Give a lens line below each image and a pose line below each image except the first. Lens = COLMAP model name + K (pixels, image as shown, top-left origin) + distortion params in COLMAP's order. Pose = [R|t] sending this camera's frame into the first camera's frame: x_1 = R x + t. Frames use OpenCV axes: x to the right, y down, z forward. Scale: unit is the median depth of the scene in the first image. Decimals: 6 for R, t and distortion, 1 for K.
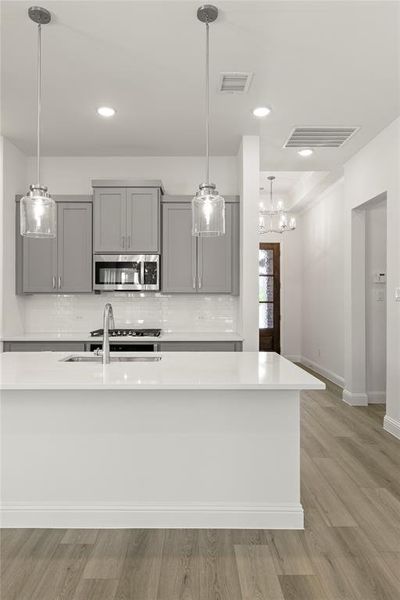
lens RADIAL K [[379.9, 0, 192.0], [0, 379.9, 298.8], [0, 0, 1]] dist [-0.001027, -0.000043]
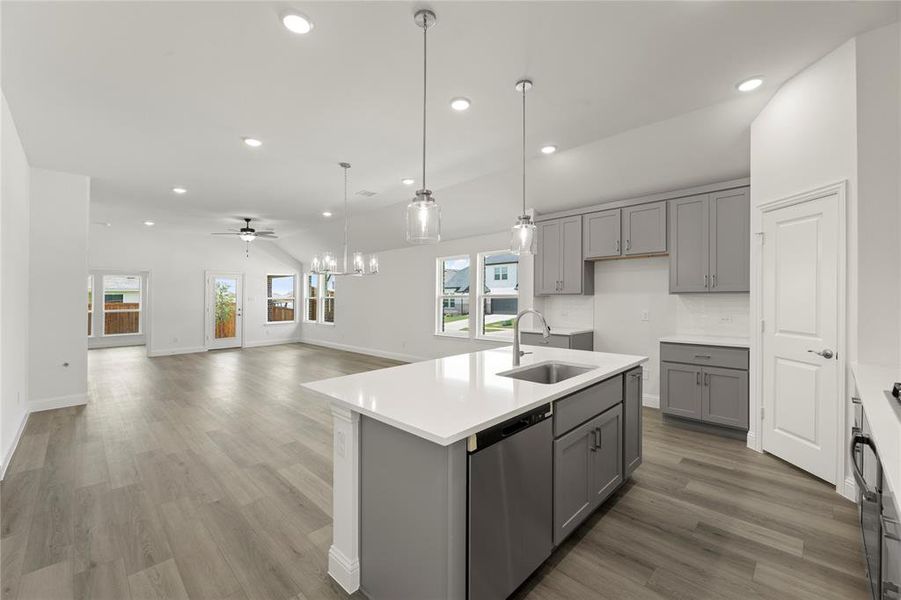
lens RADIAL K [[373.5, 0, 458.6], [0, 373.5, 295.4], [0, 0, 1]] dist [-0.001394, -0.000047]
pose [[-0.696873, 0.006902, -0.717161, 0.358766], [0.009138, 0.999958, 0.000744, -0.013648], [0.717136, -0.006035, -0.696907, 0.915373]]
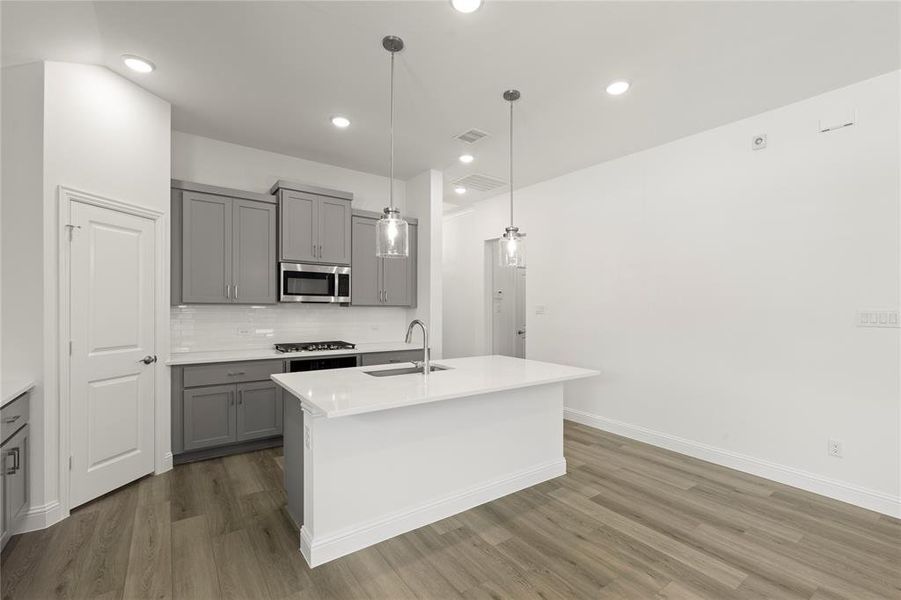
lens RADIAL K [[378.5, 0, 444.2], [0, 378.5, 305.1], [0, 0, 1]] dist [0.000981, -0.000020]
pose [[0.823916, 0.009750, 0.566628, -0.456487], [-0.009028, 0.999951, -0.004078, -0.014111], [-0.566640, -0.001755, 0.823964, 0.034021]]
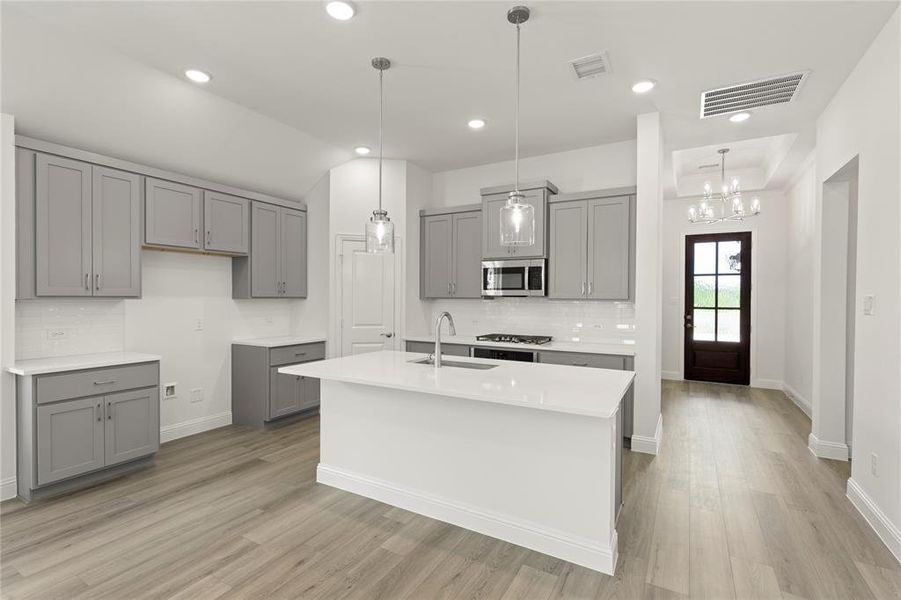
lens RADIAL K [[402.0, 0, 458.3], [0, 402.0, 305.5], [0, 0, 1]] dist [-0.000827, -0.000169]
pose [[0.879542, 0.015244, -0.475578, 0.206522], [-0.007890, 0.999817, 0.017455, -0.014843], [0.475757, -0.011600, 0.879501, 0.010643]]
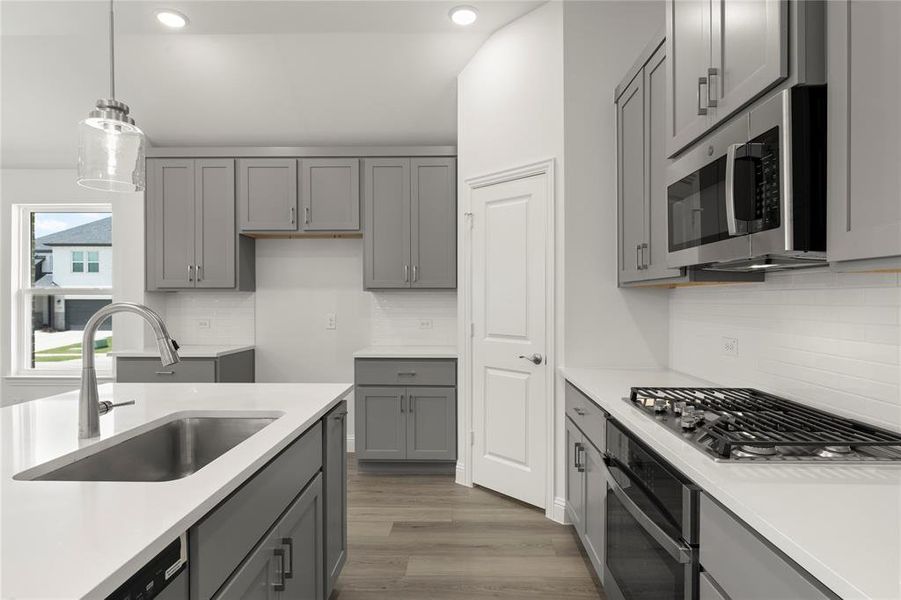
lens RADIAL K [[507.7, 0, 459.7], [0, 507.7, 318.9], [0, 0, 1]] dist [-0.001121, -0.000310]
pose [[-0.024445, 0.039488, -0.998921, 0.212231], [-0.002783, 0.999213, 0.039568, 0.004306], [0.999697, 0.003747, -0.024315, 0.829480]]
